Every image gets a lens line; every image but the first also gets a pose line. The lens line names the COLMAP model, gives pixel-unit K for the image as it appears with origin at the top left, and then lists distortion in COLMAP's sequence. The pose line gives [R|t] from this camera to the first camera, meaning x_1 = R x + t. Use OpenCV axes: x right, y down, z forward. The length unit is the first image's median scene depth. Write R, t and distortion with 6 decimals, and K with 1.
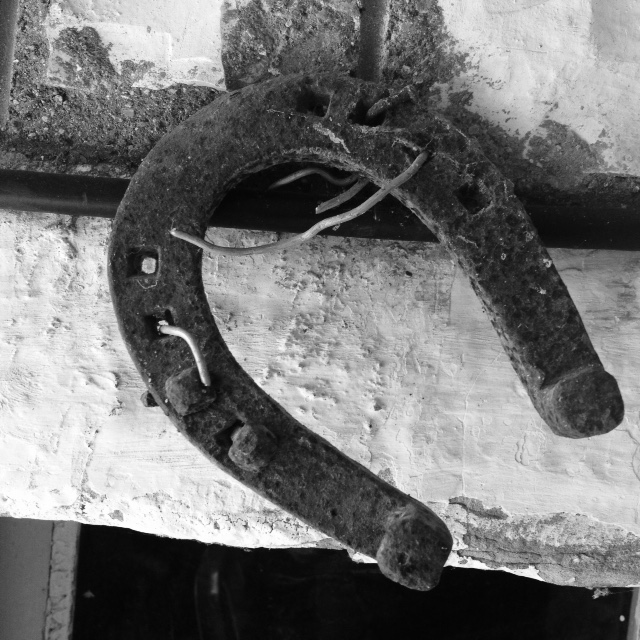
lens RADIAL K [[882.1, 0, 317.0], [0, 882.1, 320.3], [0, 0, 1]] dist [0.025724, 0.000000]
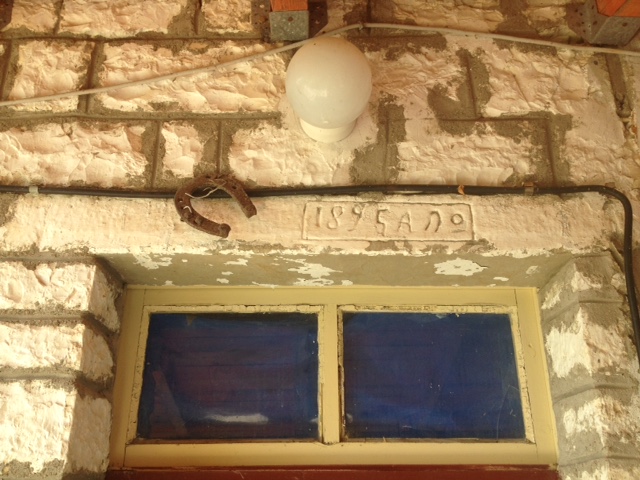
lens RADIAL K [[648.4, 0, 321.2], [0, 648.4, 240.8], [0, 0, 1]] dist [0.026299, 0.000000]
pose [[0.990639, -0.051758, 0.126316, 0.171463], [0.103410, 0.888588, -0.446899, 2.153157], [-0.089112, 0.455777, 0.885622, -2.743387]]
